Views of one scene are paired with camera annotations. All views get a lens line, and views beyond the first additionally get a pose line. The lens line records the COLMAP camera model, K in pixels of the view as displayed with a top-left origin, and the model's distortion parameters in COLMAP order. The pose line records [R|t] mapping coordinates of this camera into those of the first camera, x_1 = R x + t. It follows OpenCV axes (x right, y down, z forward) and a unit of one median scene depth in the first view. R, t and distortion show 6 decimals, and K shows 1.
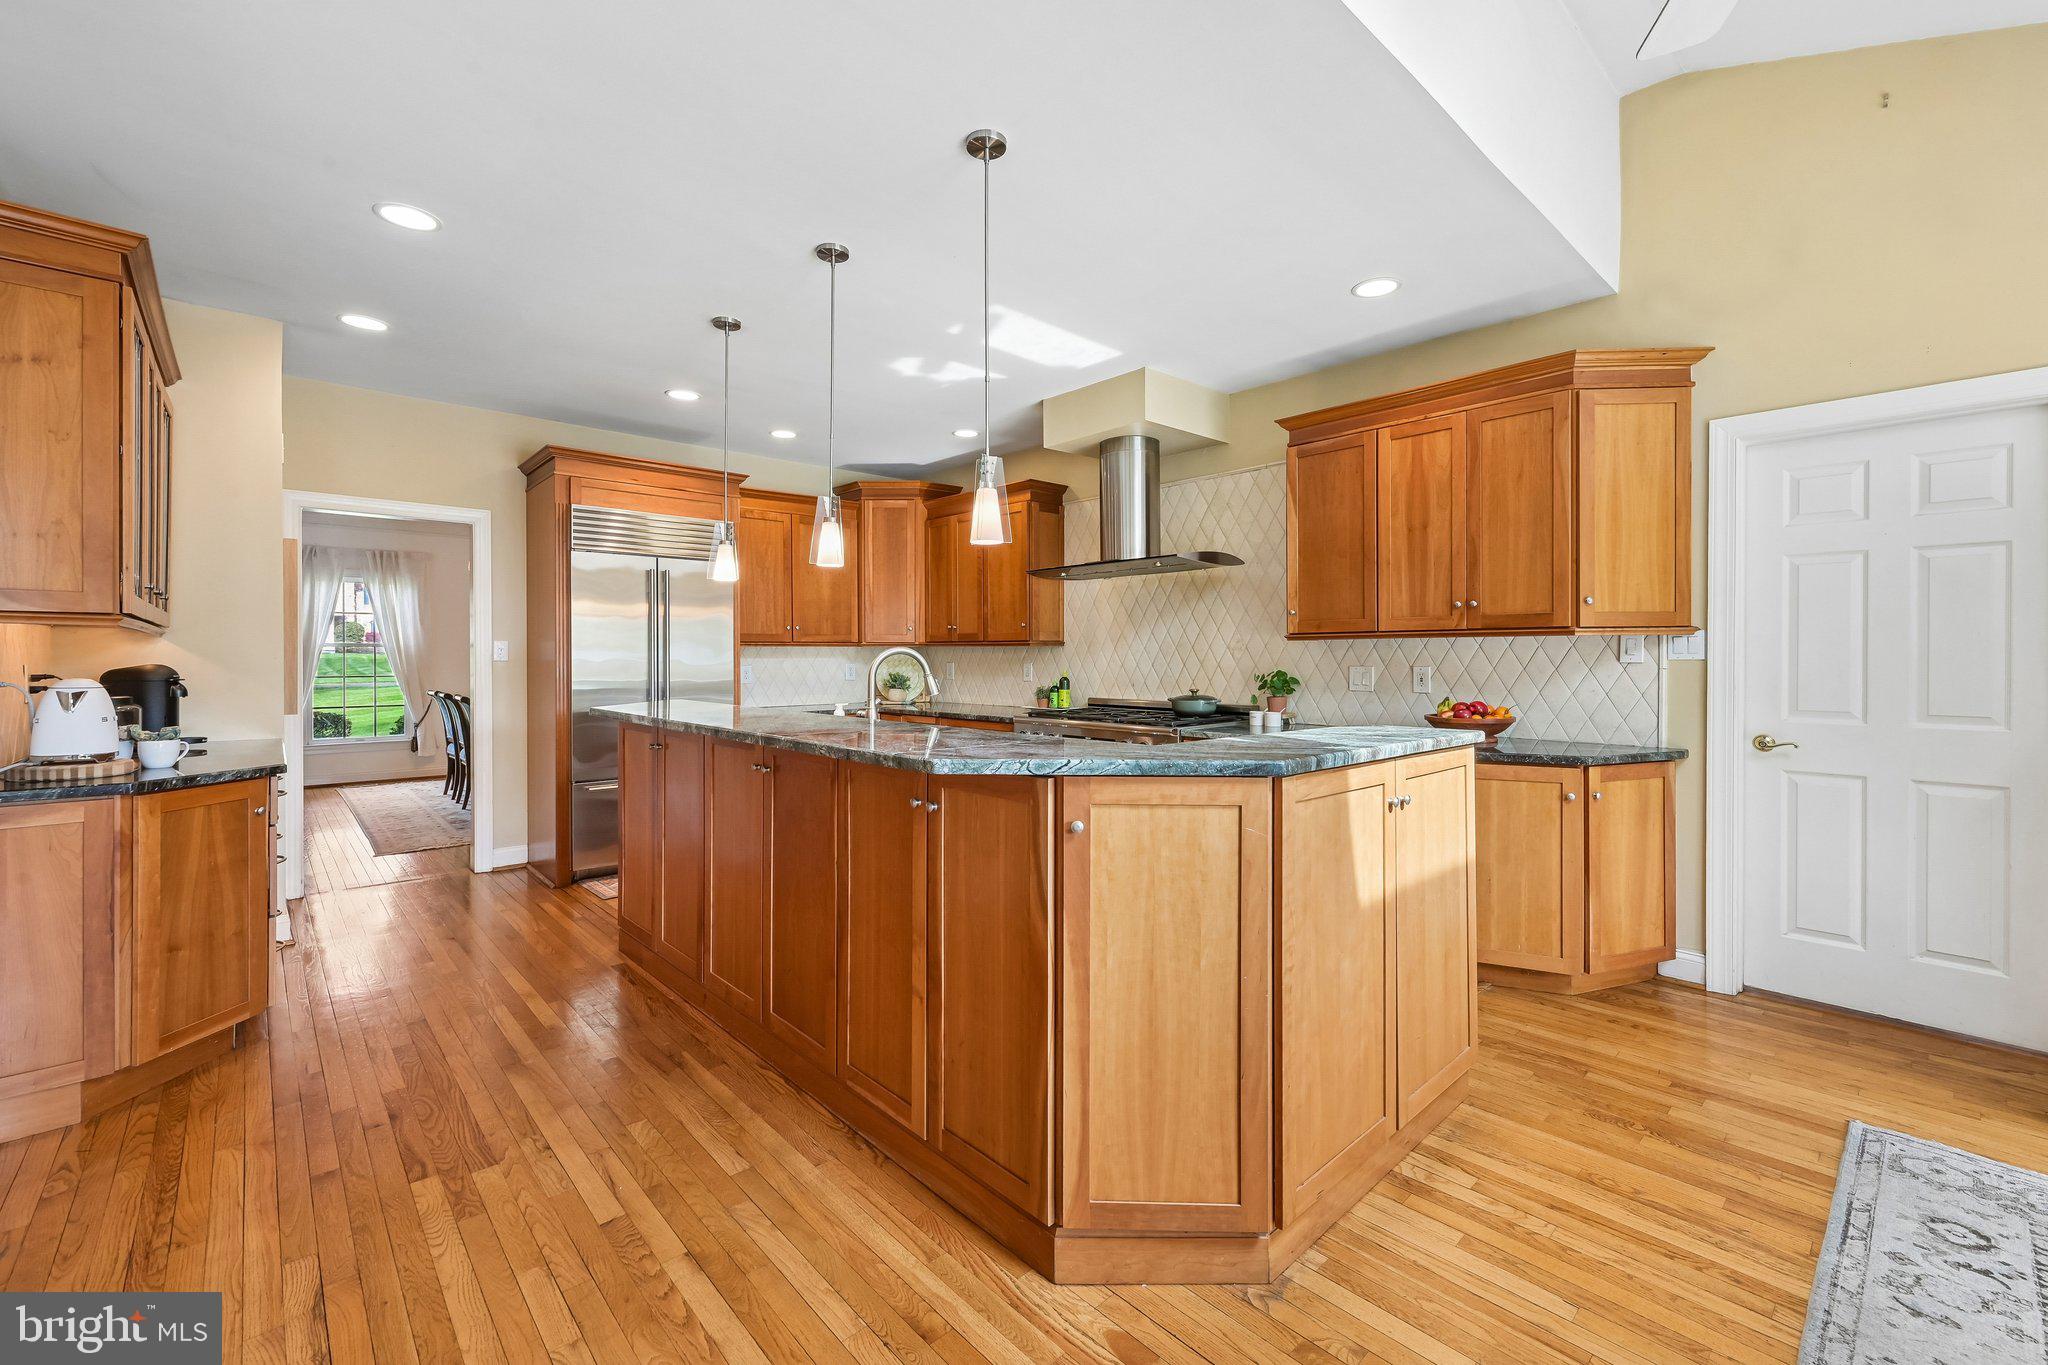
lens RADIAL K [[814.7, 0, 1014.3], [0, 814.7, 666.9], [0, 0, 1]] dist [0.000437, 0.000278]
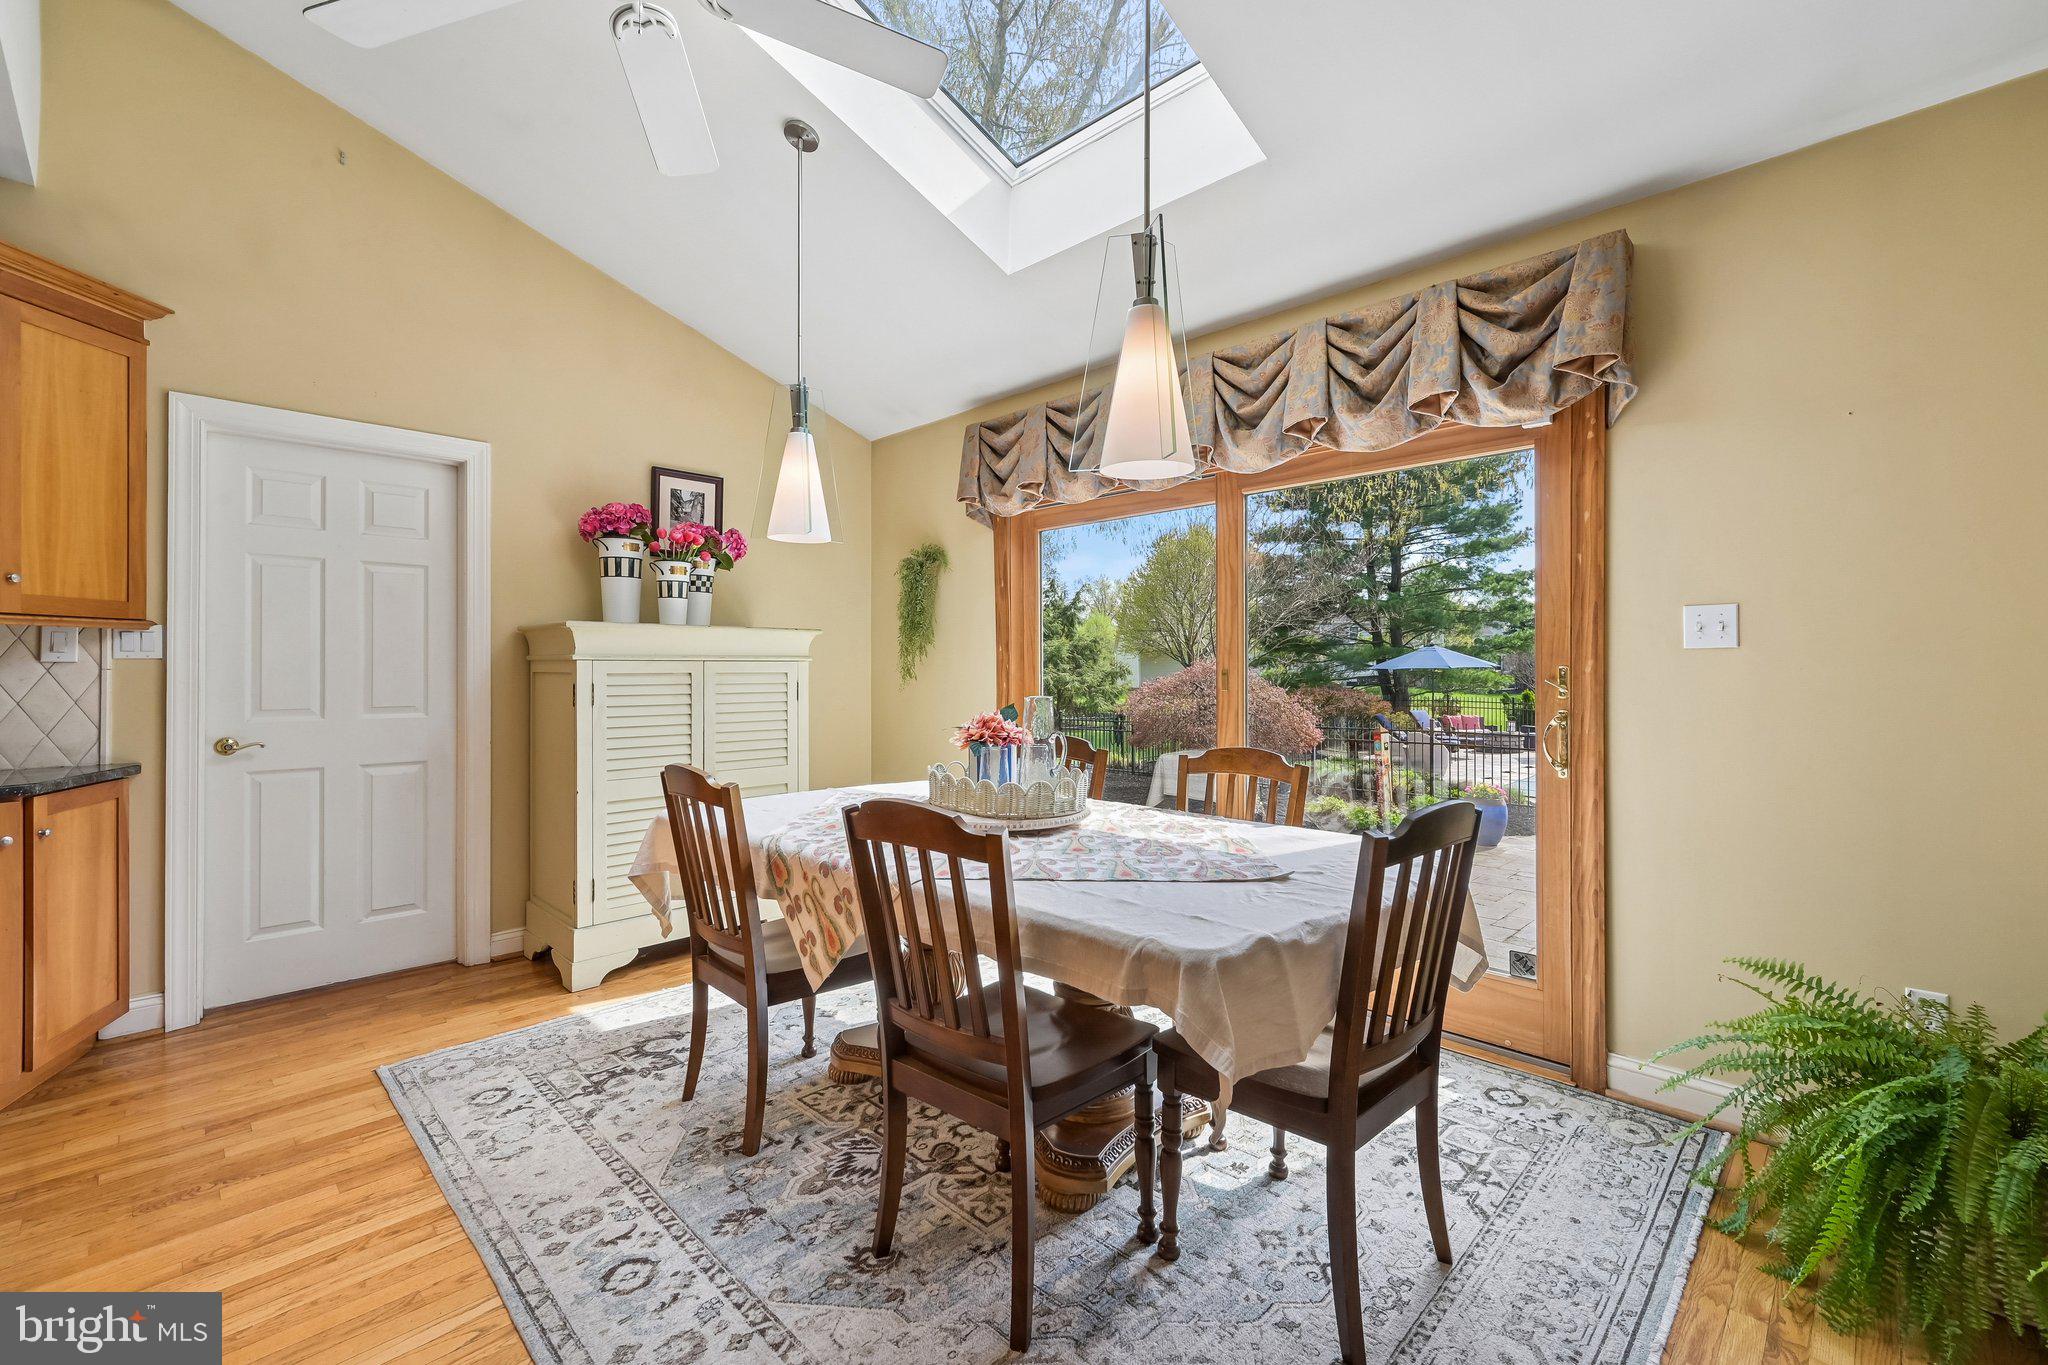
lens RADIAL K [[890.6, 0, 1019.5], [0, 890.6, 669.4], [0, 0, 1]] dist [-0.001573, -0.000171]
pose [[-0.044974, -0.000297, 0.998988, -0.162508], [0.008938, 0.999960, 0.000700, 0.010720], [-0.998948, 0.008961, -0.044969, 0.116837]]
